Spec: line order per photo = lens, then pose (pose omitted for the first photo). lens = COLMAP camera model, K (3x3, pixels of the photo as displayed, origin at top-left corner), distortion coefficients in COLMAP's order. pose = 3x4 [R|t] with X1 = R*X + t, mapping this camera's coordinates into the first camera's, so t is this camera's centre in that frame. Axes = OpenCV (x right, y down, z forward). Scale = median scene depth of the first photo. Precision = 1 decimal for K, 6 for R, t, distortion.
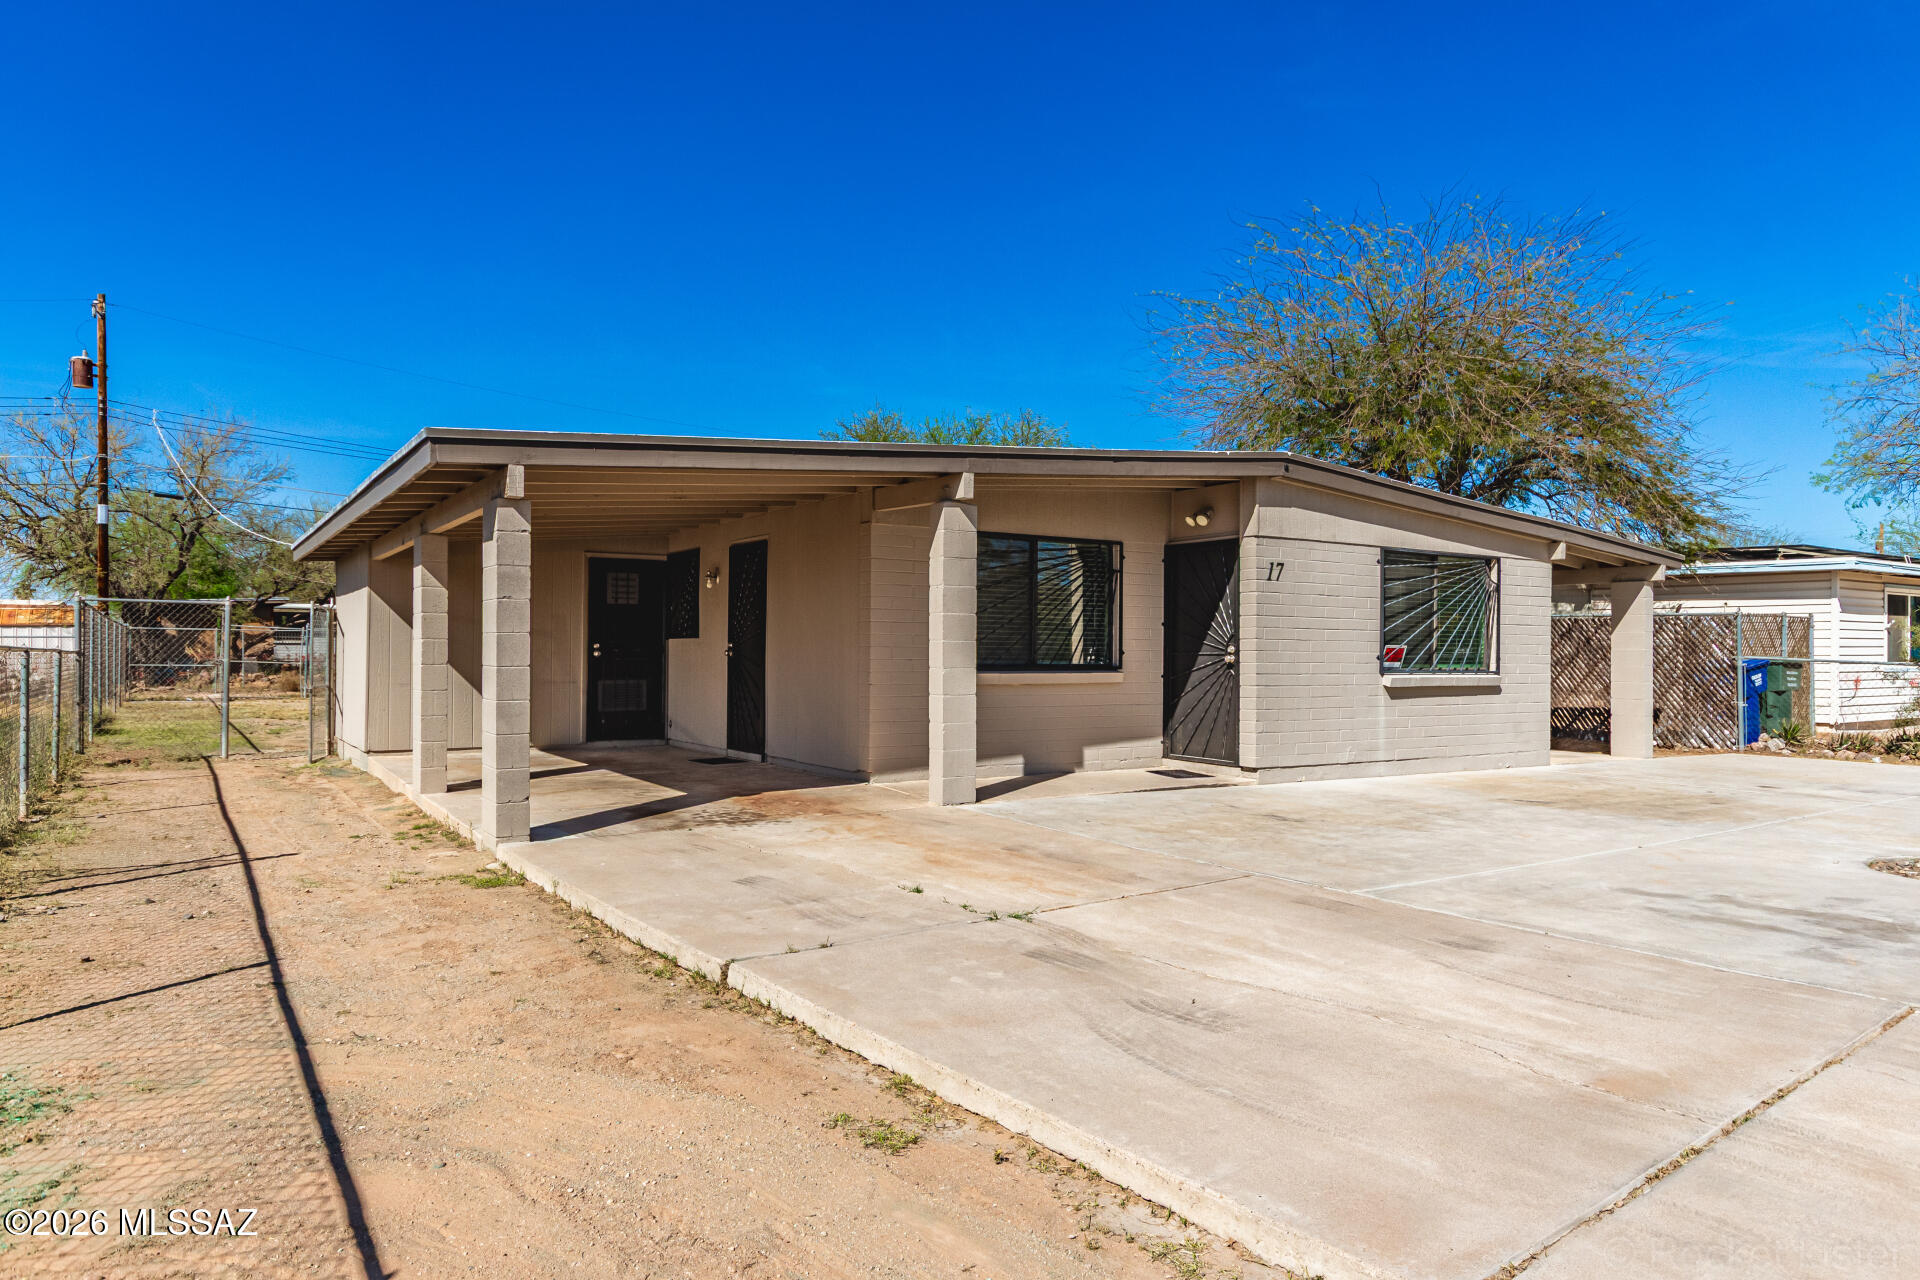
lens RADIAL K [[1247.8, 0, 960.0], [0, 1247.8, 640.0], [0, 0, 1]] dist [-0.000600, -0.000128]
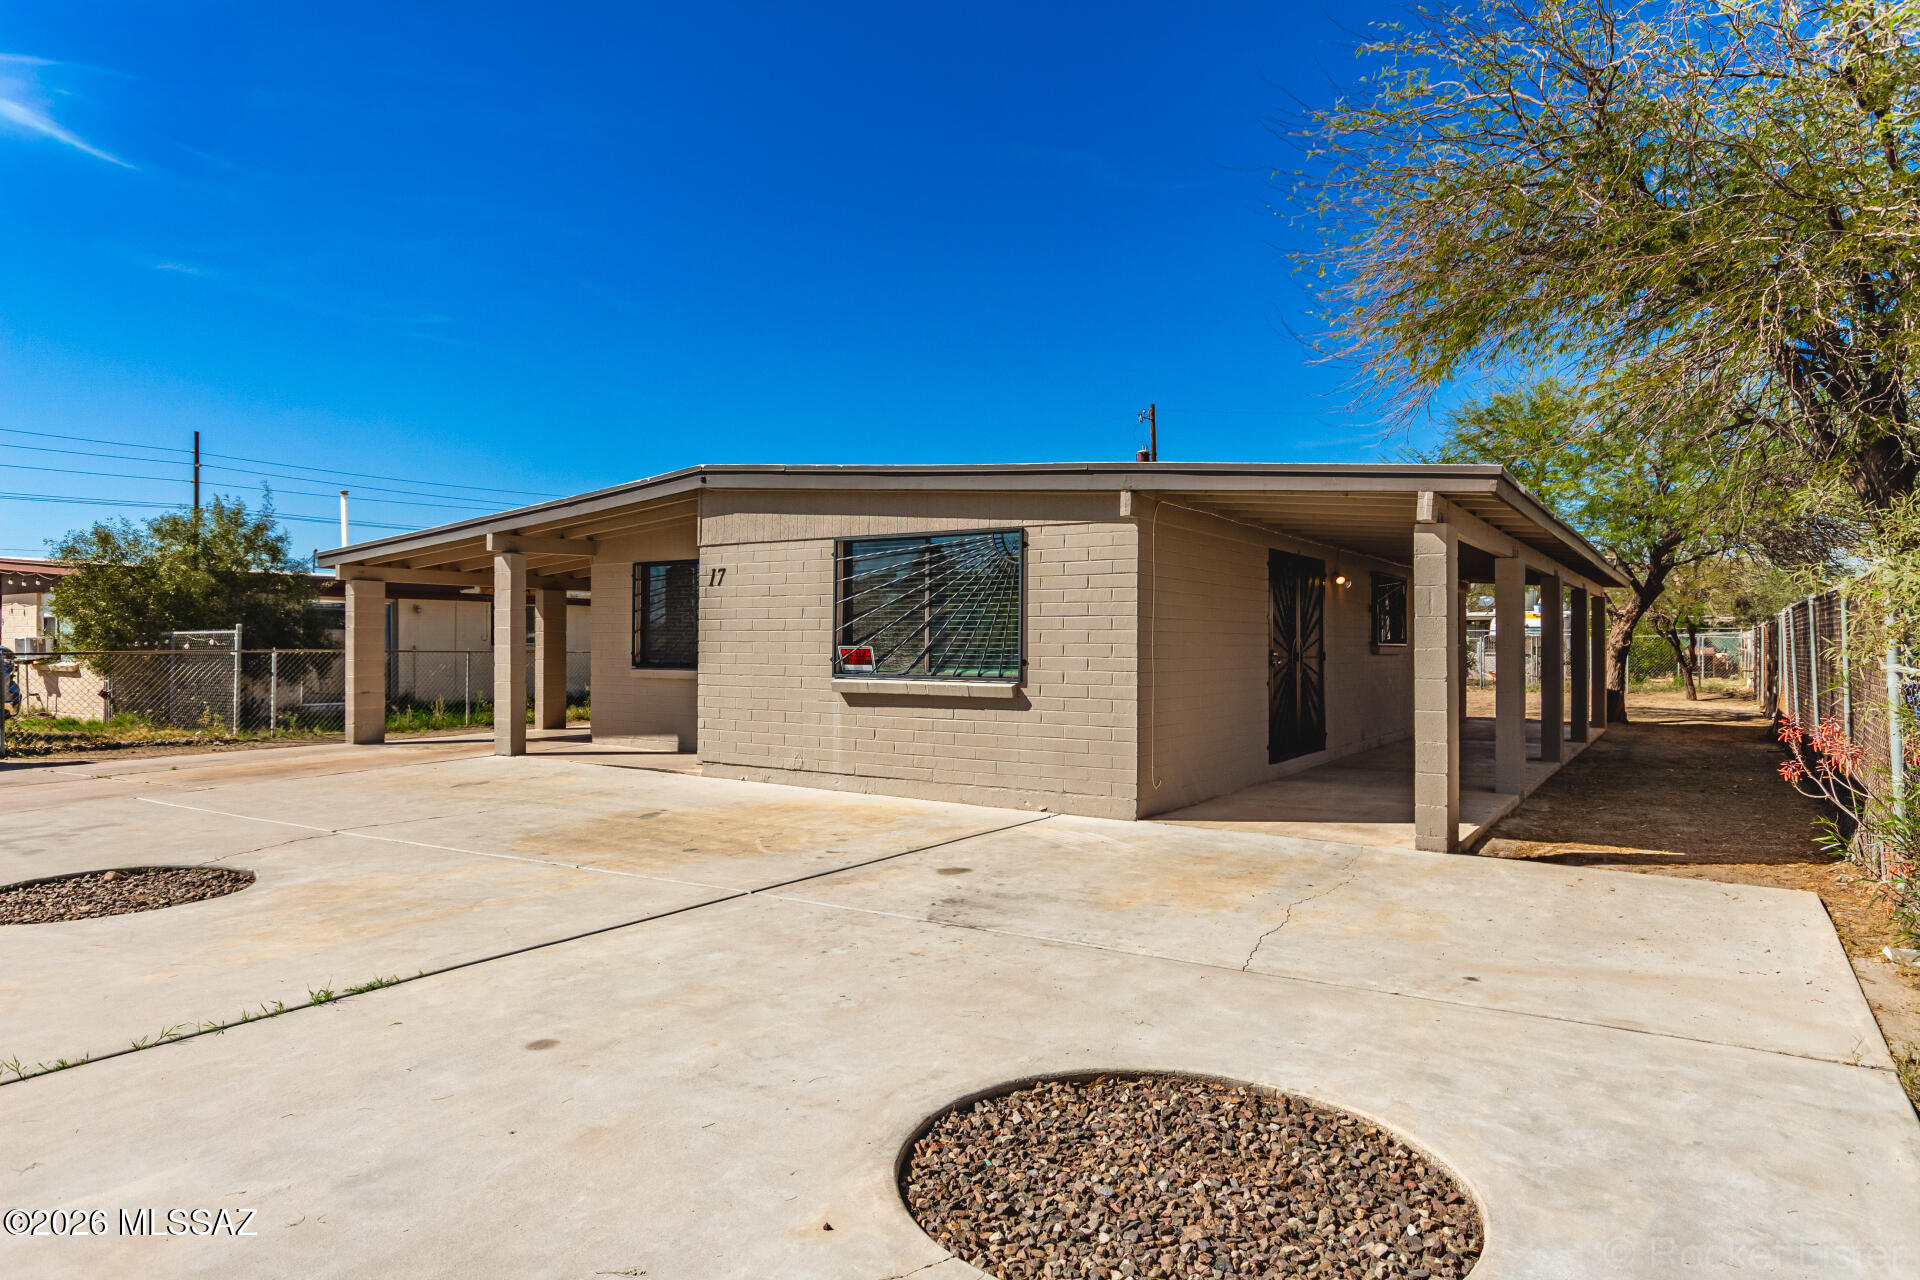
lens RADIAL K [[1089.5, 0, 960.0], [0, 1089.5, 640.0], [0, 0, 1]] dist [0.000465, 0.000028]
pose [[0.392517, -0.016322, -0.919600, 1.103647], [0.004169, 0.999864, -0.015968, 0.013212], [0.919735, 0.002434, 0.392531, 0.771290]]
